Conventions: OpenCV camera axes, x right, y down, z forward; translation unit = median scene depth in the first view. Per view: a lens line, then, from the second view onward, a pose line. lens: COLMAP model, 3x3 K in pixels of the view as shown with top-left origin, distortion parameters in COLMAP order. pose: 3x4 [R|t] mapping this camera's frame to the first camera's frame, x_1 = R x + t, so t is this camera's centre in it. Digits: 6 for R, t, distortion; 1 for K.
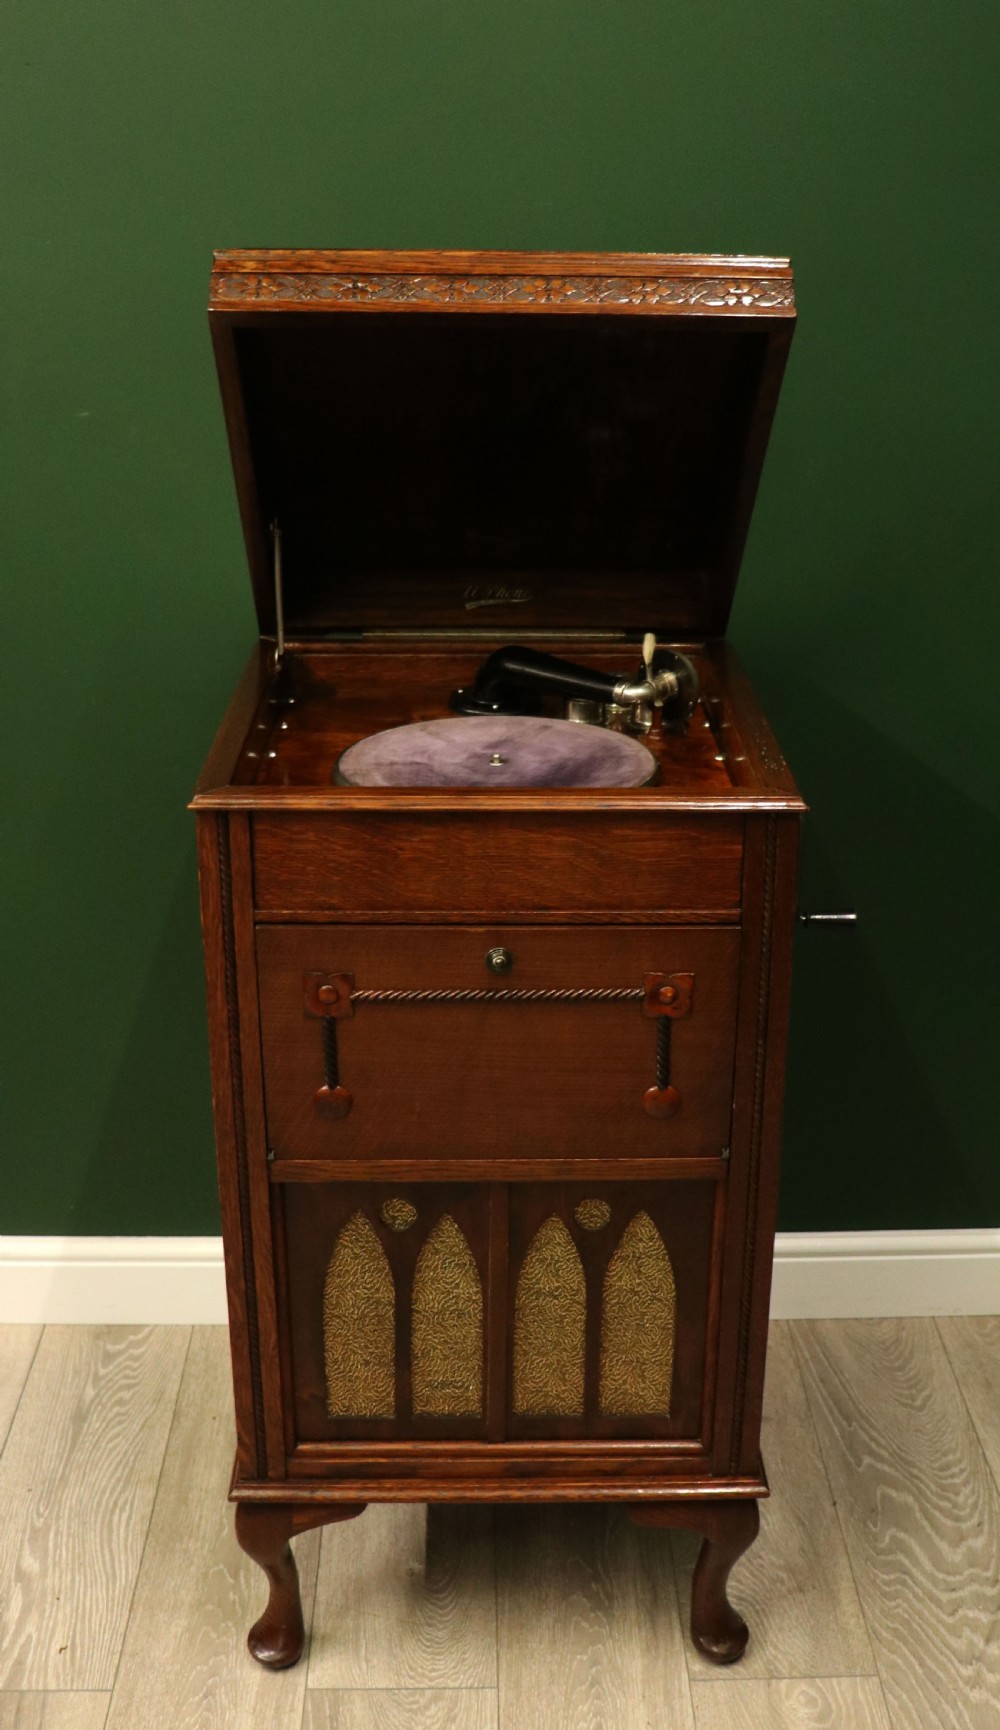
lens RADIAL K [[1971.4, 0, 525.0], [0, 1971.4, 869.6], [0, 0, 1]] dist [-0.078304, 0.000000]
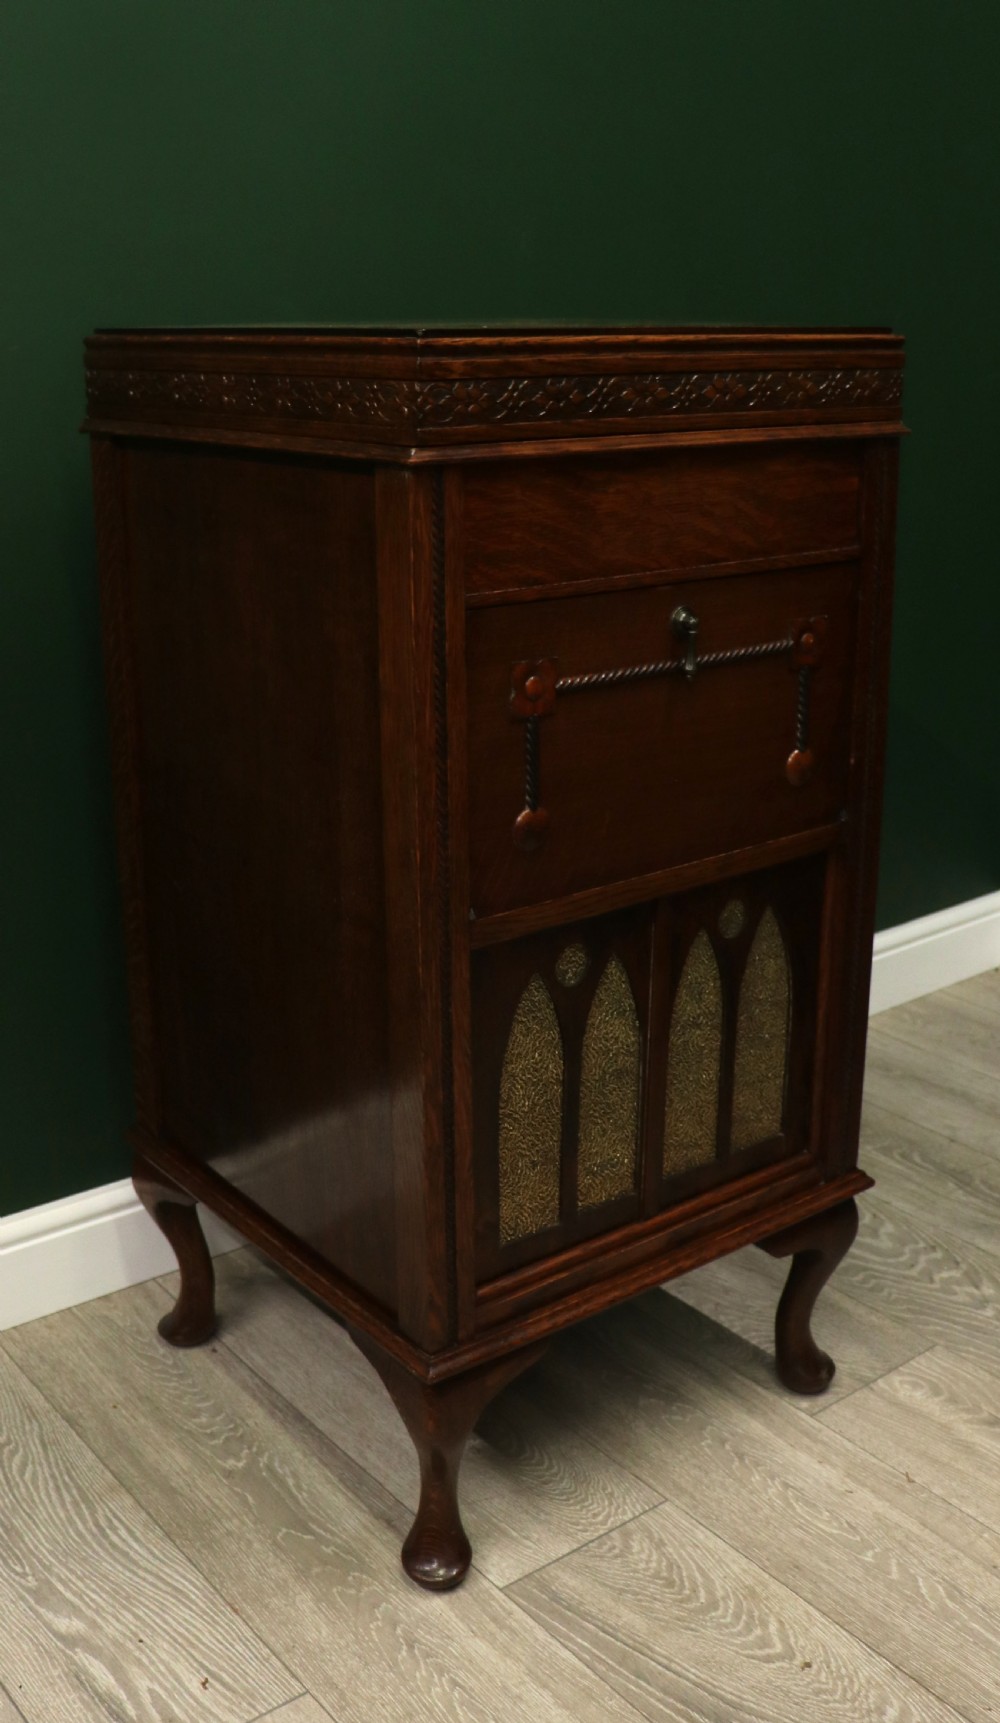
lens RADIAL K [[1779.3, 0, 487.8], [0, 1779.3, 865.2], [0, 0, 1]] dist [-0.079581, 0.000000]
pose [[0.806576, -0.193725, 0.558486, -0.486770], [0.230264, 0.973115, 0.004998, 0.110722], [-0.544439, 0.124568, 0.829499, 0.331463]]
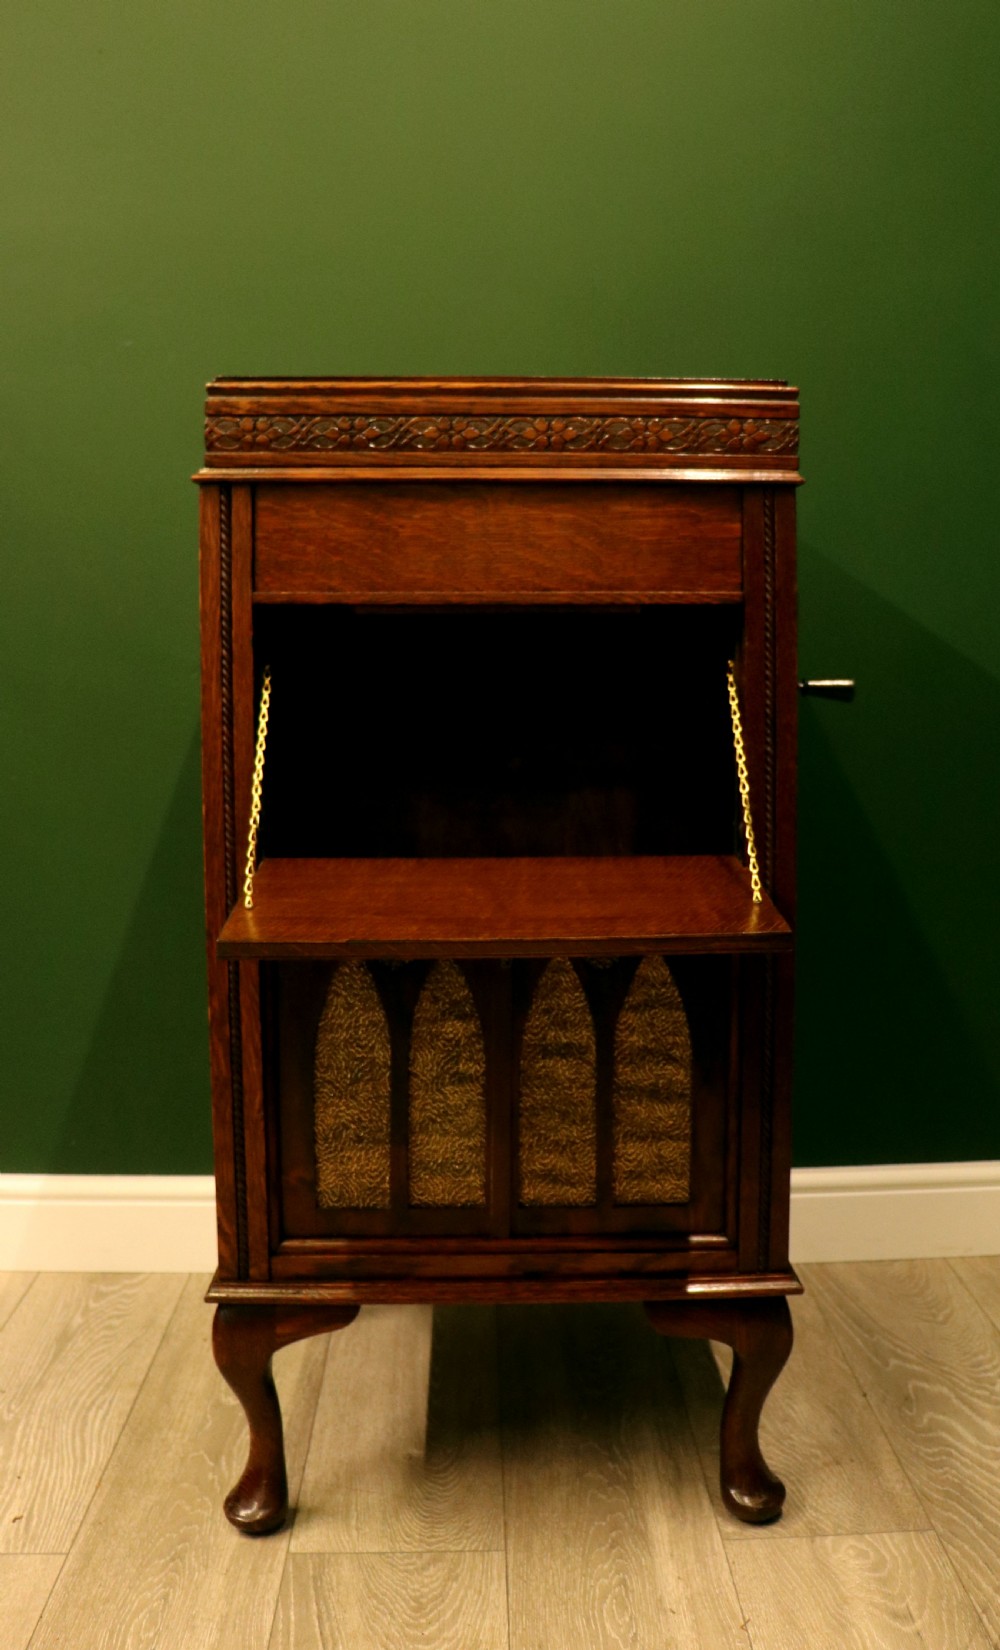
lens RADIAL K [[1612.3, 0, 538.3], [0, 1612.3, 722.6], [0, 0, 1]] dist [-0.119895, 0.000000]
pose [[0.999858, -0.010705, 0.013047, -0.004426], [0.014275, 0.948832, -0.315458, 0.290474], [-0.009003, 0.315599, 0.948850, 0.215578]]
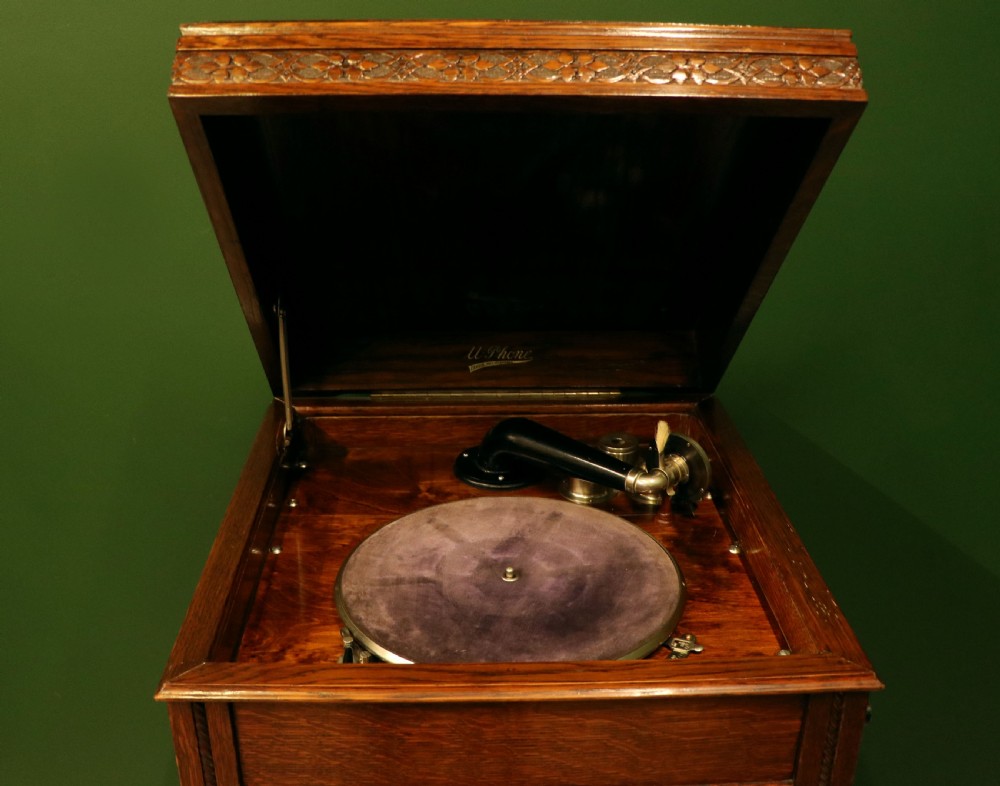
lens RADIAL K [[1069.2, 0, 481.5], [0, 1069.2, 428.3], [0, 0, 1]] dist [-0.117164, 0.000000]
pose [[0.999964, -0.008389, -0.001349, -0.024755], [0.008448, 0.998600, 0.052218, -0.141435], [0.000909, -0.052228, 0.998635, 0.463133]]
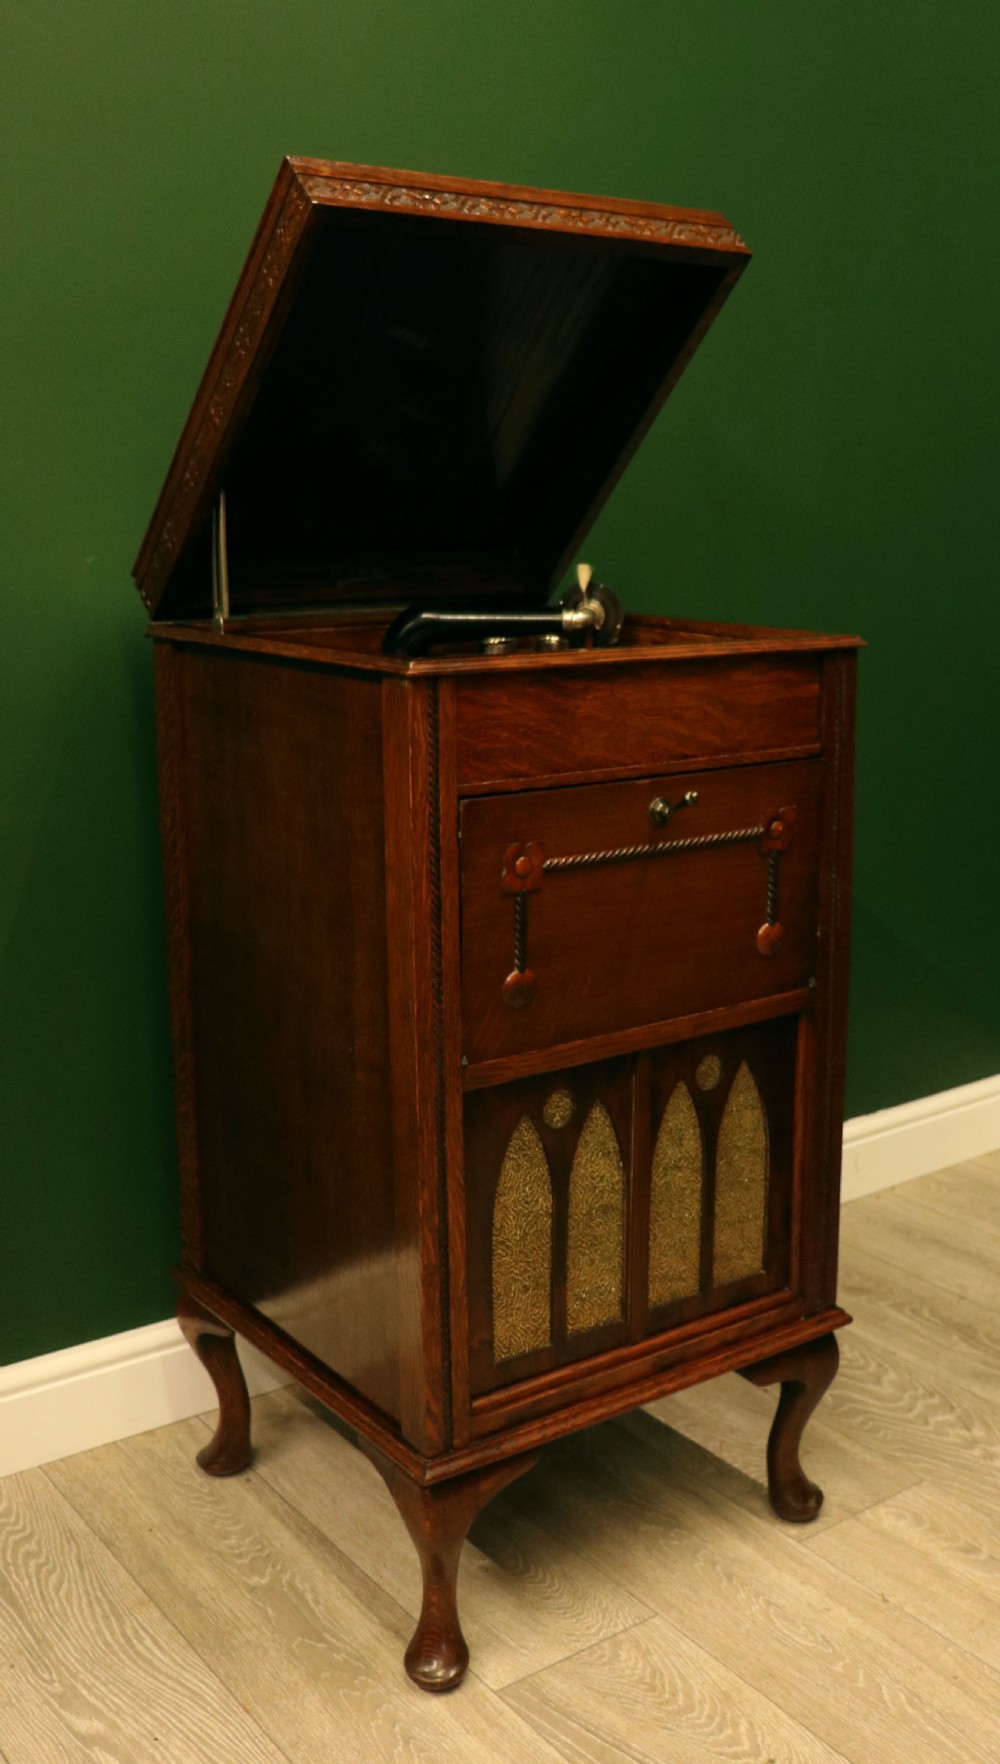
lens RADIAL K [[1805.6, 0, 648.0], [0, 1805.6, 858.3], [0, 0, 1]] dist [-0.061795, 0.000000]
pose [[0.793781, -0.123125, 0.595611, -0.510165], [0.223333, 0.969889, -0.097144, 0.139480], [-0.565715, 0.210131, 0.797378, 0.209136]]
